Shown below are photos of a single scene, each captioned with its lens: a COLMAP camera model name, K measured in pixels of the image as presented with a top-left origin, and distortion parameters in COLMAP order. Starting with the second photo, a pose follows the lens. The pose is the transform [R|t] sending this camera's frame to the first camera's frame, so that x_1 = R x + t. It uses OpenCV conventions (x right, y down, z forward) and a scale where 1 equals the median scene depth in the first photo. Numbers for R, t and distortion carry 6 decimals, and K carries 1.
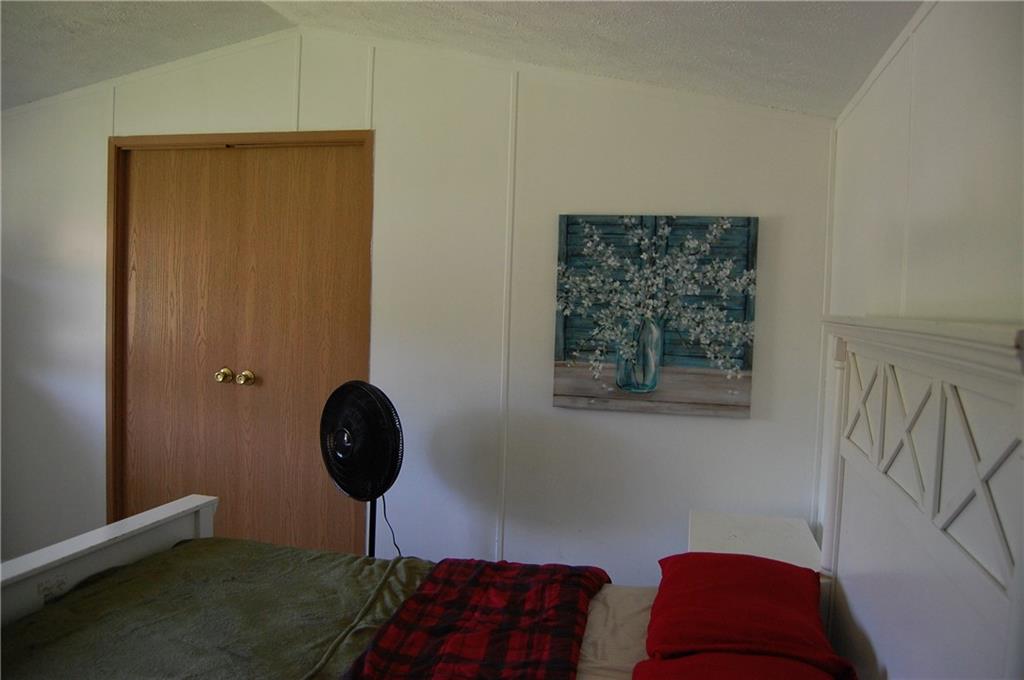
lens RADIAL K [[791.6, 0, 507.1], [0, 791.6, 337.7], [0, 0, 1]] dist [-0.094295, 0.036049]
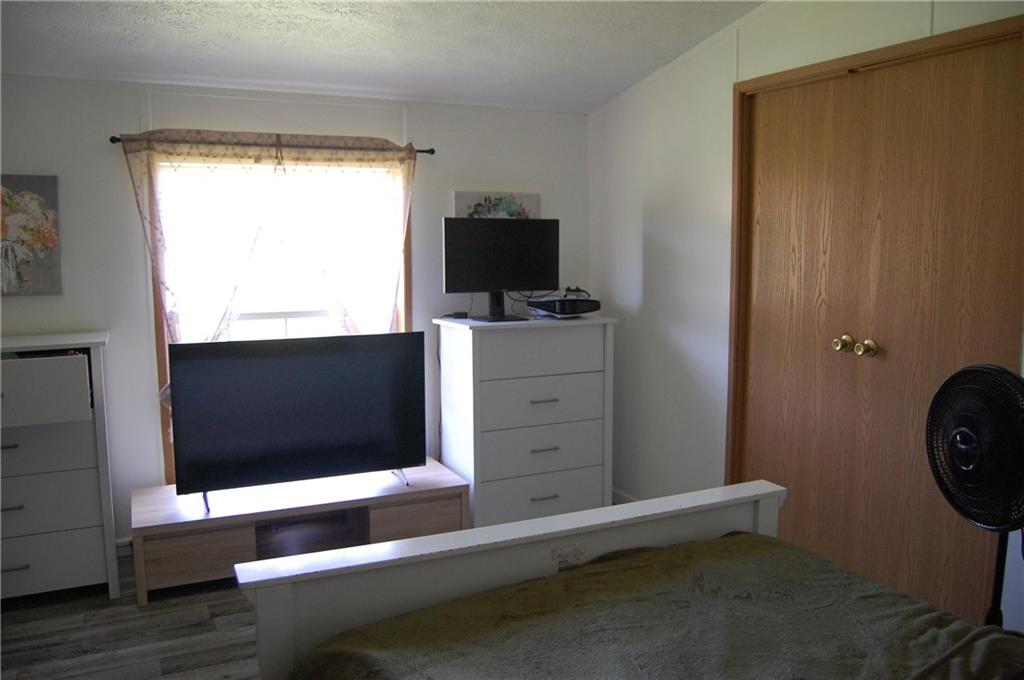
lens RADIAL K [[791.6, 0, 513.2], [0, 791.6, 333.1], [0, 0, 1]] dist [-0.094295, 0.036049]
pose [[0.634529, 0.054042, -0.771007, 0.070090], [-0.014281, 0.998202, 0.058213, -0.007638], [0.772767, -0.025927, 0.634160, 0.193327]]
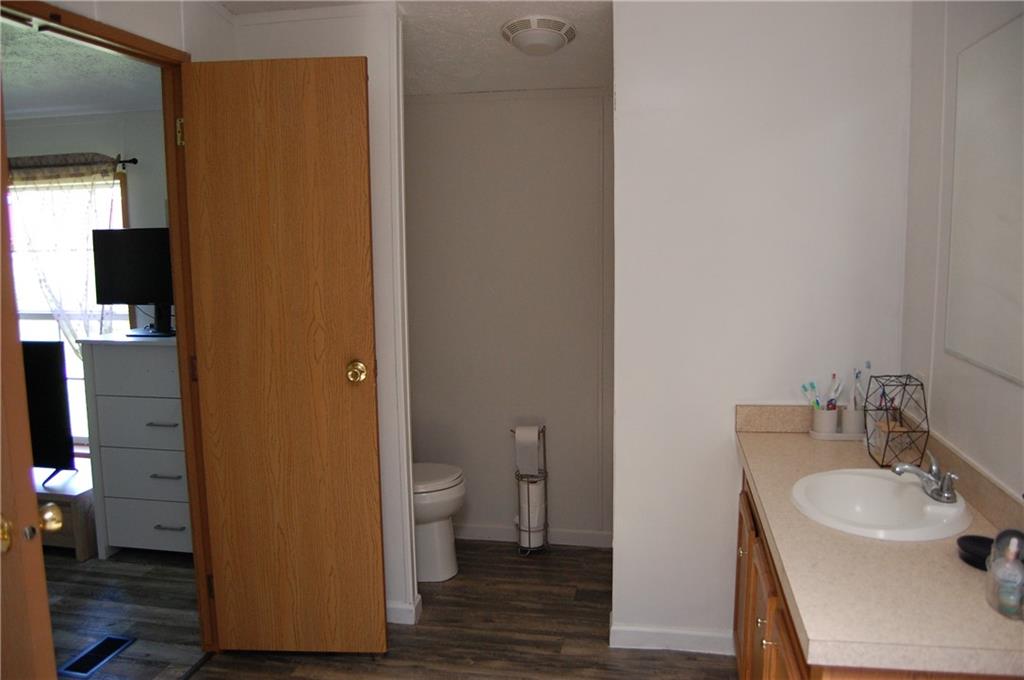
lens RADIAL K [[791.6, 0, 516.1], [0, 791.6, 339.7], [0, 0, 1]] dist [-0.094295, 0.036049]
pose [[0.051786, 0.100700, -0.993568, 0.282153], [-0.034595, 0.994487, 0.098990, -0.080341], [0.998059, 0.029246, 0.054984, 1.422023]]
